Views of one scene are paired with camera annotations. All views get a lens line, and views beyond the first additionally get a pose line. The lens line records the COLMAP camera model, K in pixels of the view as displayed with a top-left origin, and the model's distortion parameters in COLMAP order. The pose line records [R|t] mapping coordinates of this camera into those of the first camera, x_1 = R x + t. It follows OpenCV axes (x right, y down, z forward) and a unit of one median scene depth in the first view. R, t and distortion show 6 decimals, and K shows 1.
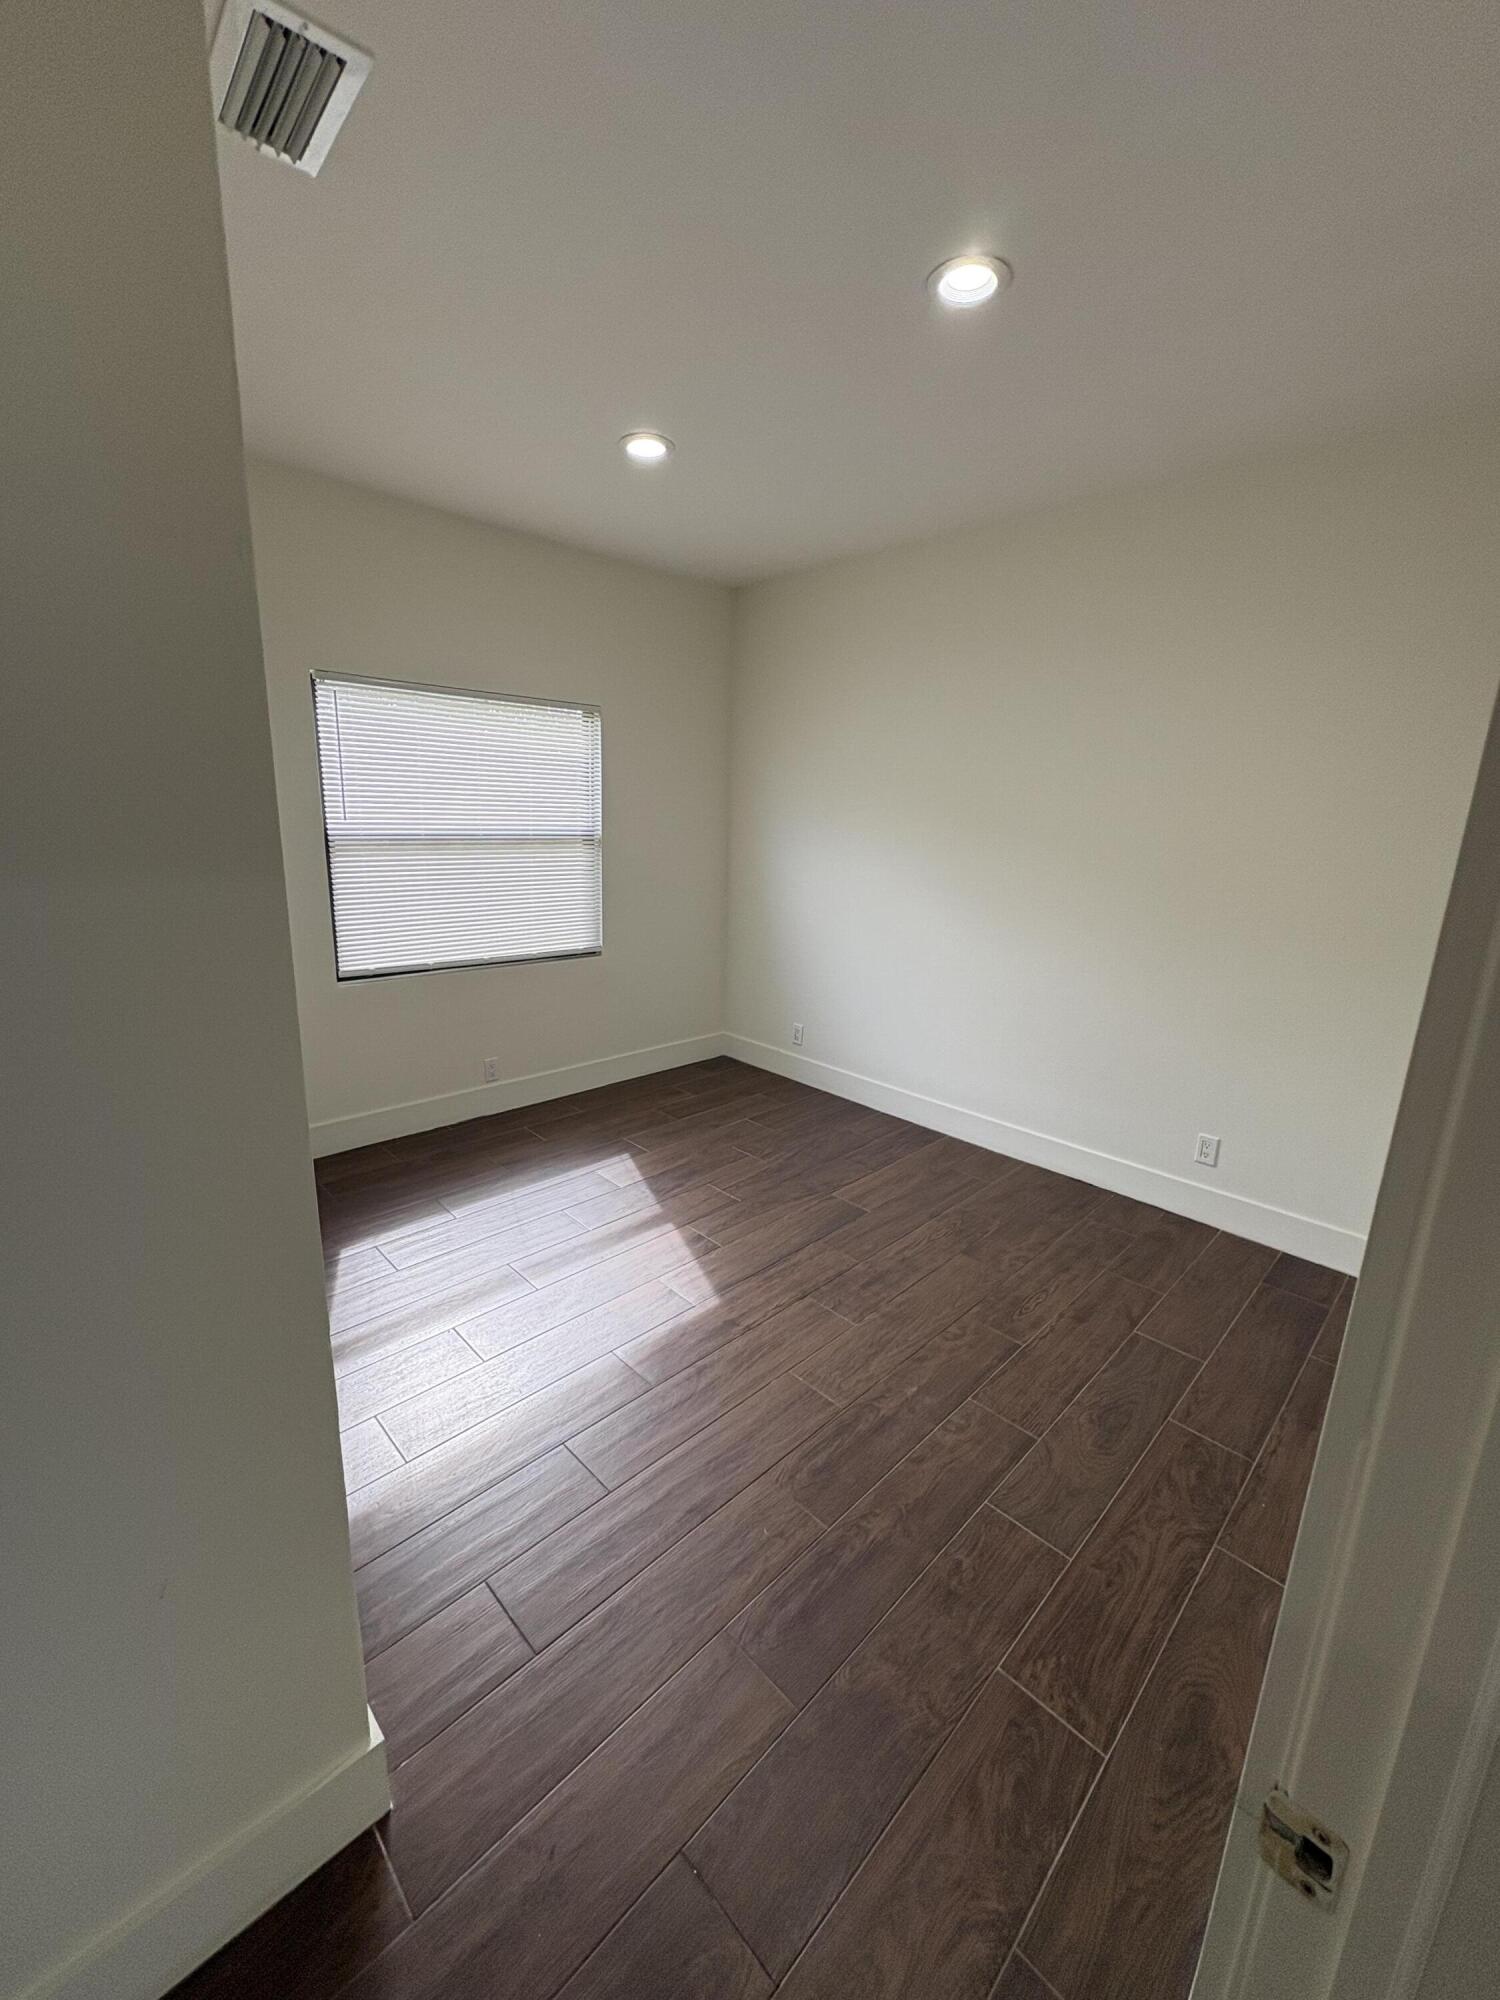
lens RADIAL K [[797.6, 0, 735.6], [0, 797.6, 999.1], [0, 0, 1]] dist [-0.000849, 0.000075]
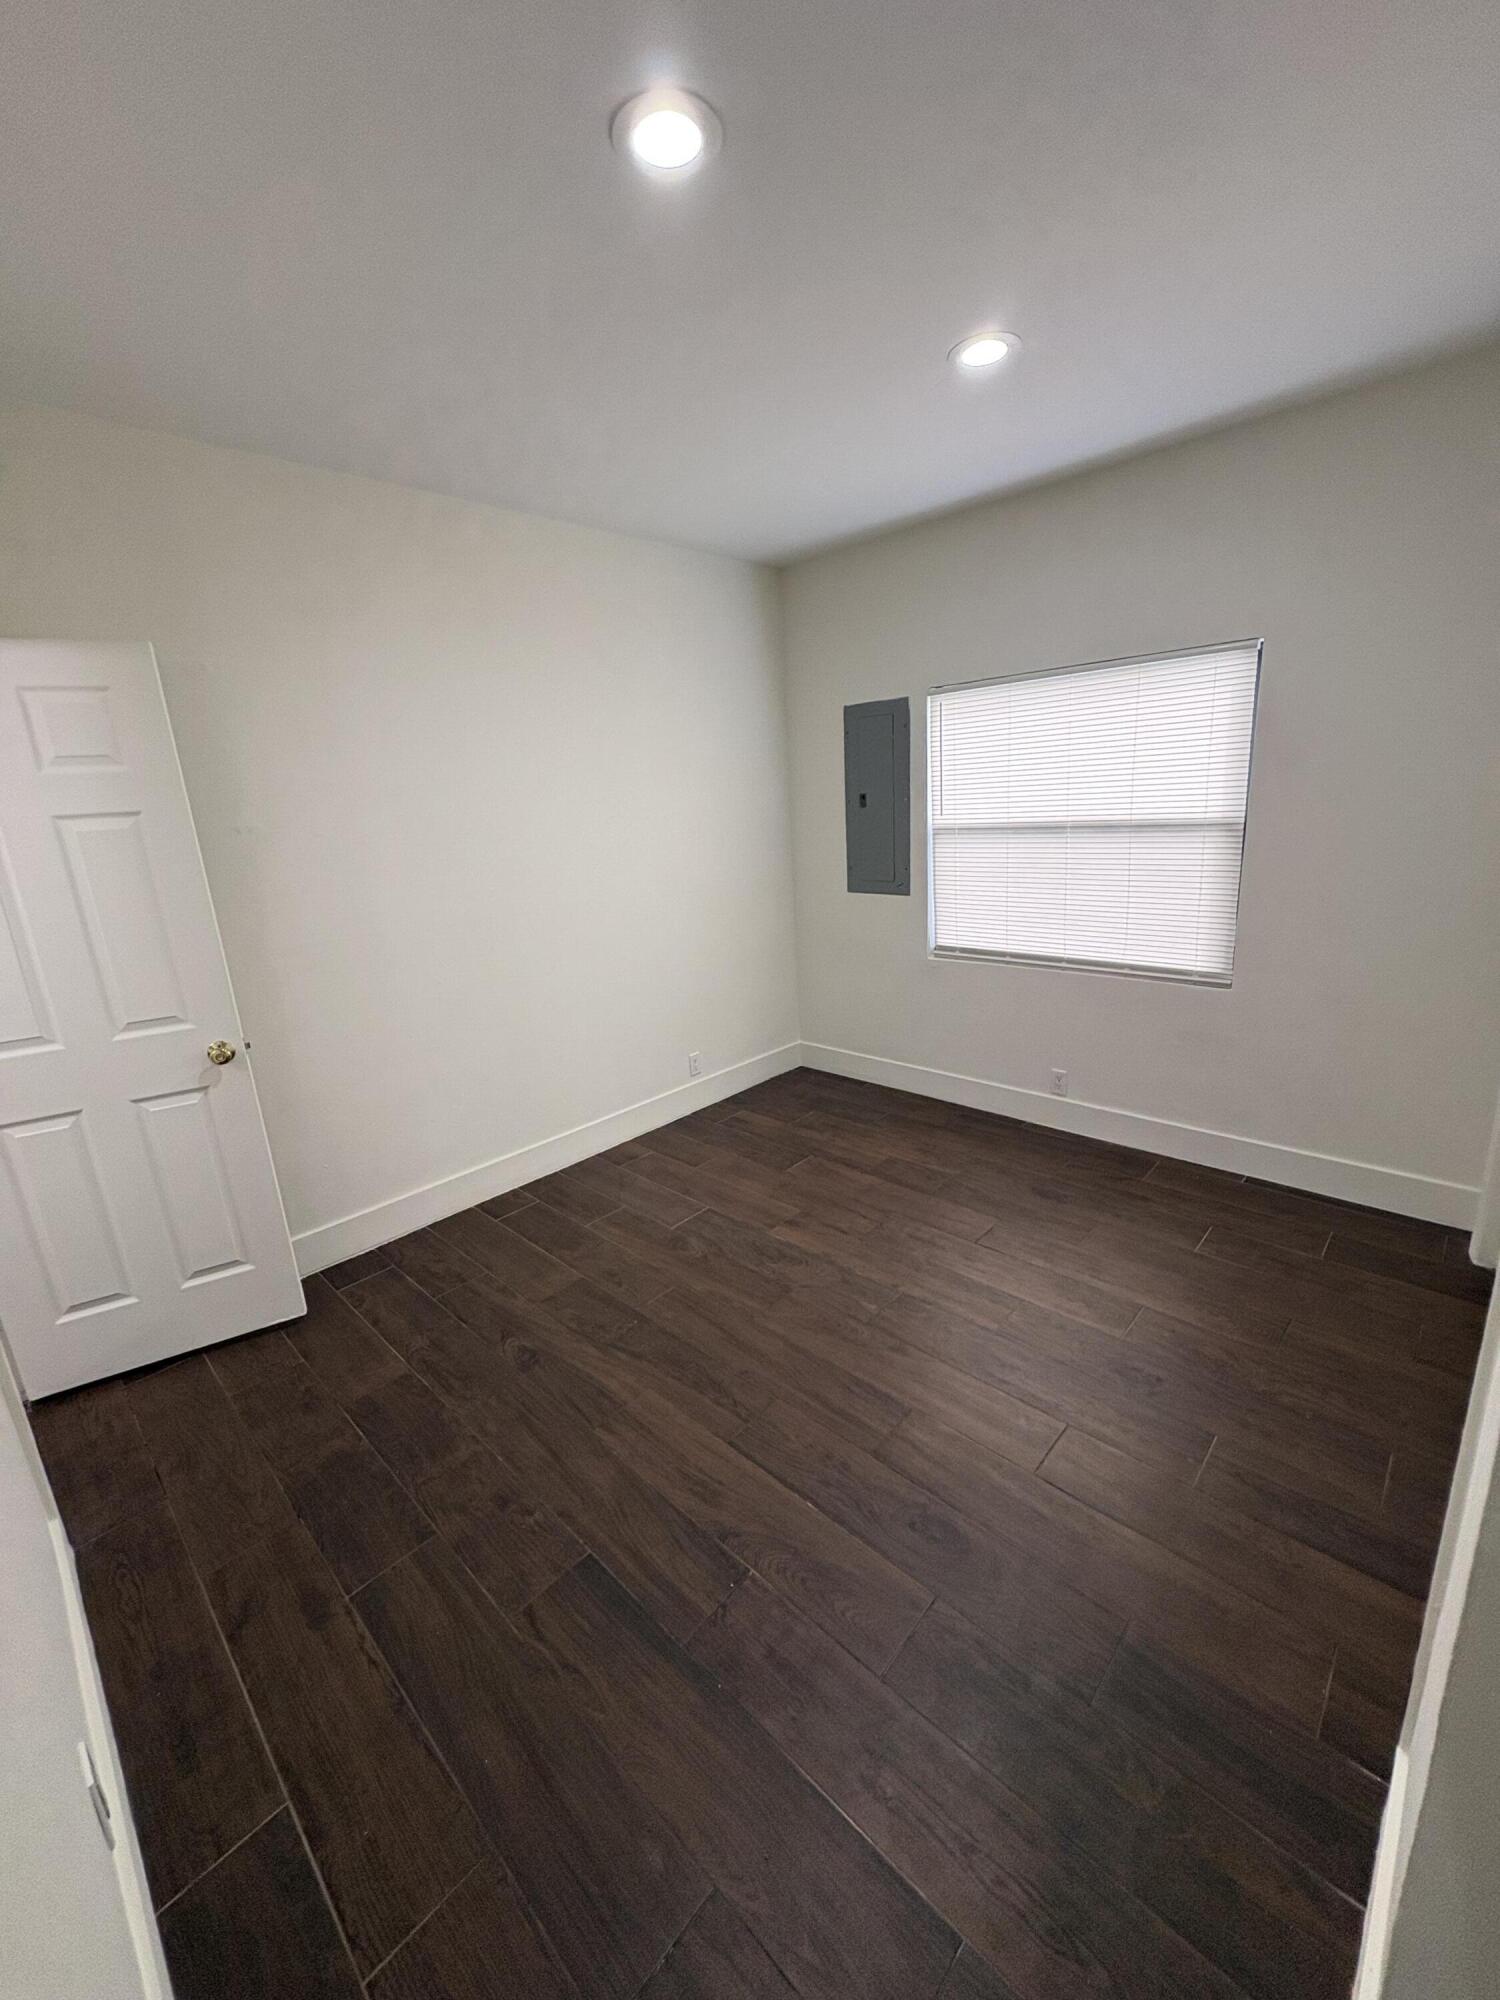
lens RADIAL K [[797.6, 0, 735.6], [0, 797.6, 999.1], [0, 0, 1]] dist [-0.000849, 0.000075]
pose [[0.027496, 0.224338, -0.974123, 0.652409], [-0.188959, 0.958089, 0.215312, -0.134694], [0.981600, 0.178149, 0.068734, 0.592057]]
